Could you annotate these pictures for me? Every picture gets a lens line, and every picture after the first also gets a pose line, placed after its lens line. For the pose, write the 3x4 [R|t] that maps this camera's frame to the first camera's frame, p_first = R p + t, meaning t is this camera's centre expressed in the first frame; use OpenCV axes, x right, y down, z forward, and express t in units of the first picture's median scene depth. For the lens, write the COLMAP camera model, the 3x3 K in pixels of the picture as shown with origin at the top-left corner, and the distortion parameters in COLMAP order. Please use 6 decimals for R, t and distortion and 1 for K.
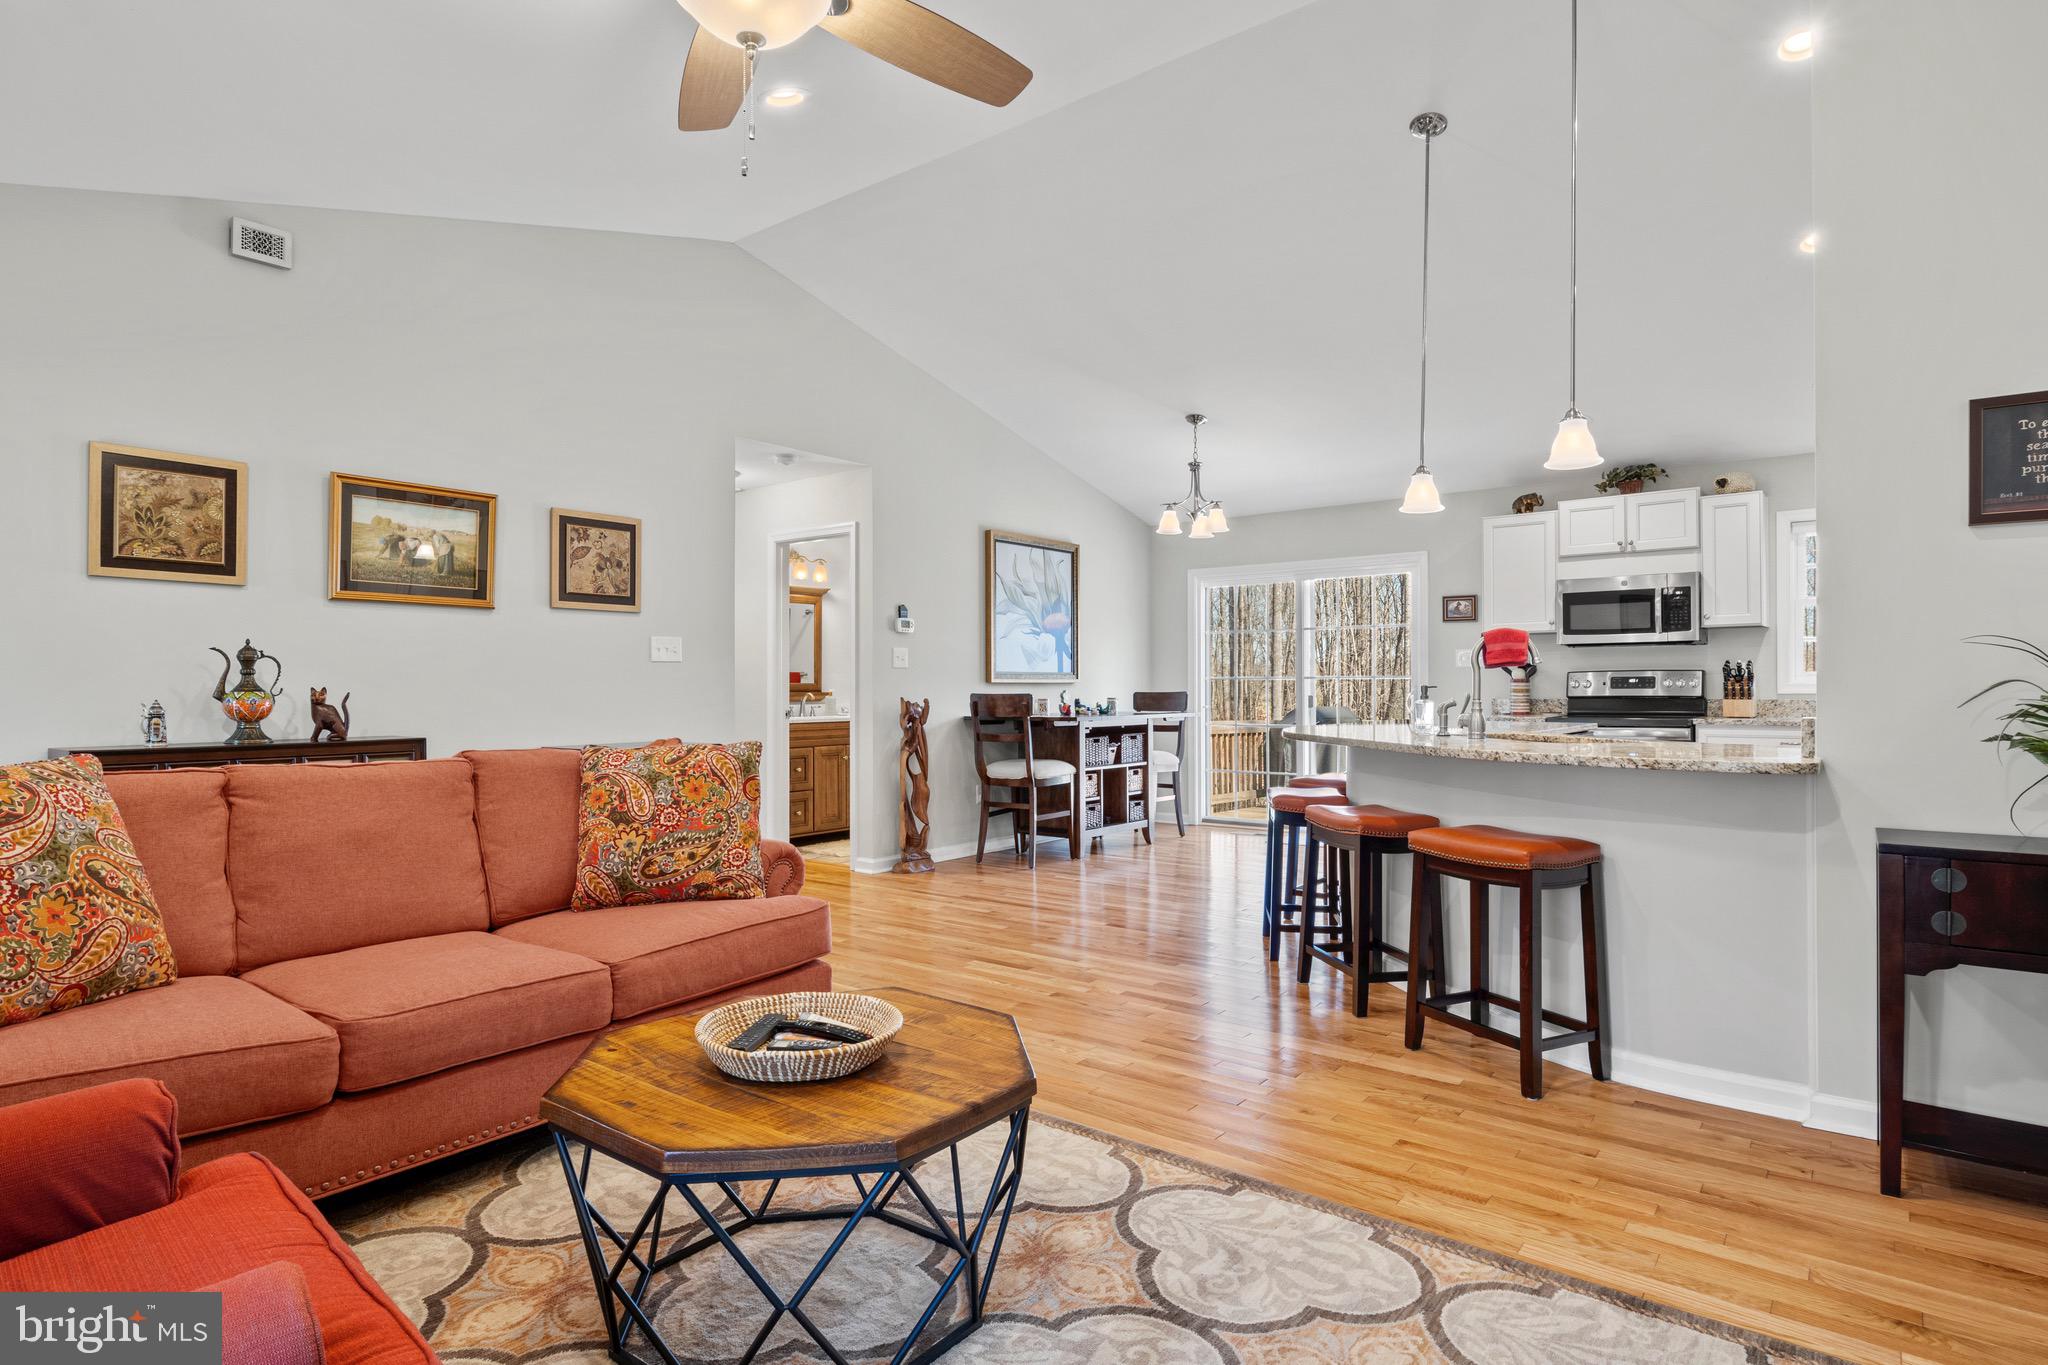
lens RADIAL K [[1135.2, 0, 1031.2], [0, 1135.2, 688.1], [0, 0, 1]] dist [0.004017, 0.001895]
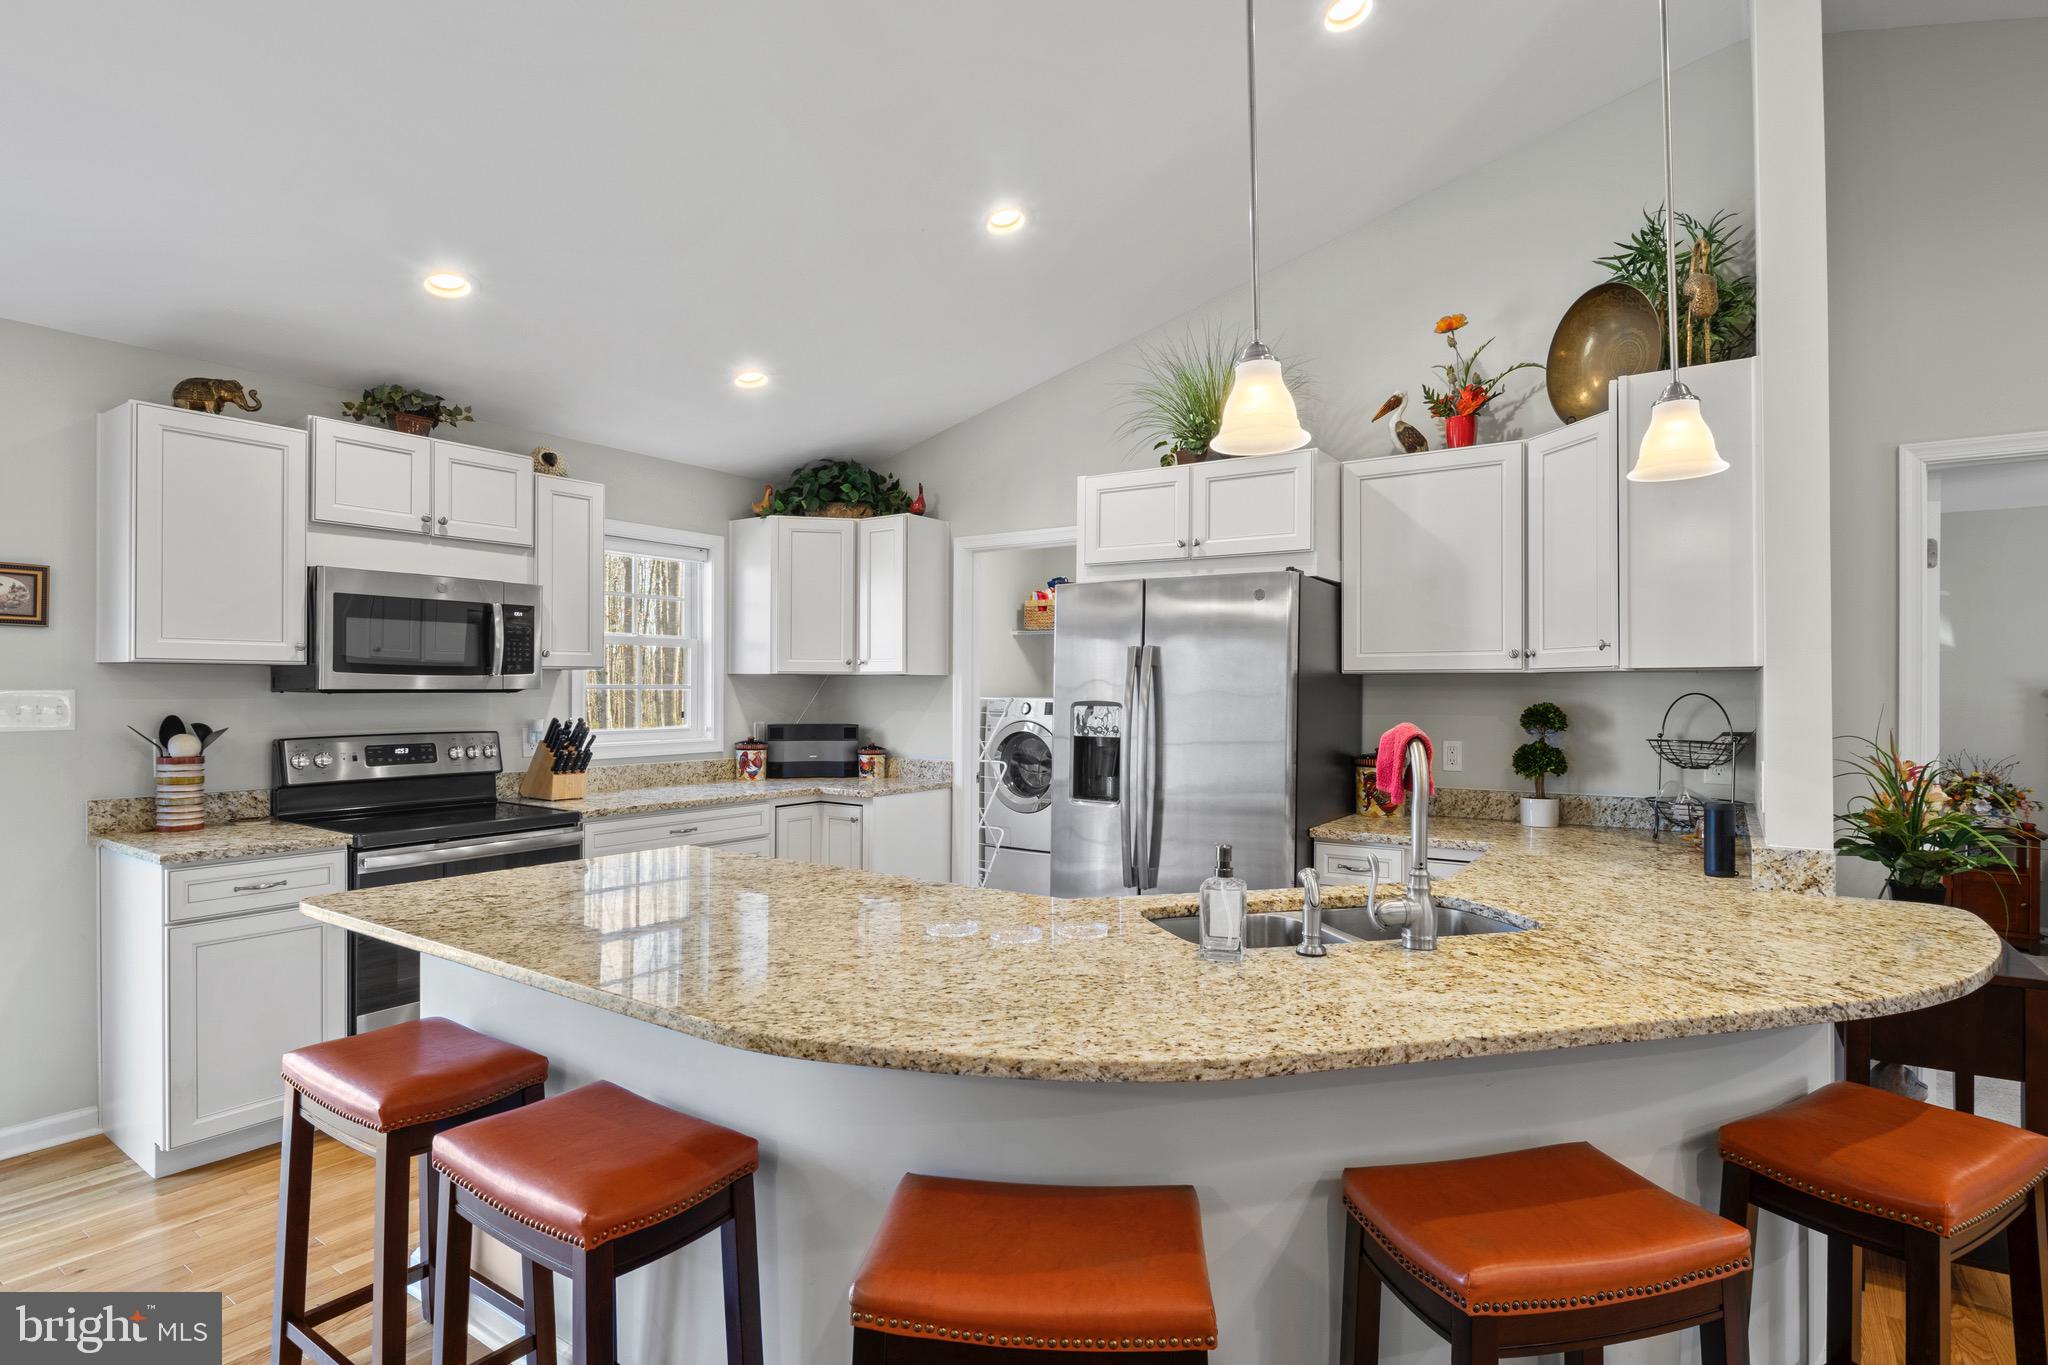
lens RADIAL K [[1029.3, 0, 1032.0], [0, 1029.3, 689.3], [0, 0, 1]] dist [-0.009781, 0.002461]
pose [[-0.068436, 0.002932, 0.997651, -0.028486], [-0.005491, 0.999979, -0.003316, -0.040261], [-0.997640, -0.005705, -0.068419, 0.734438]]
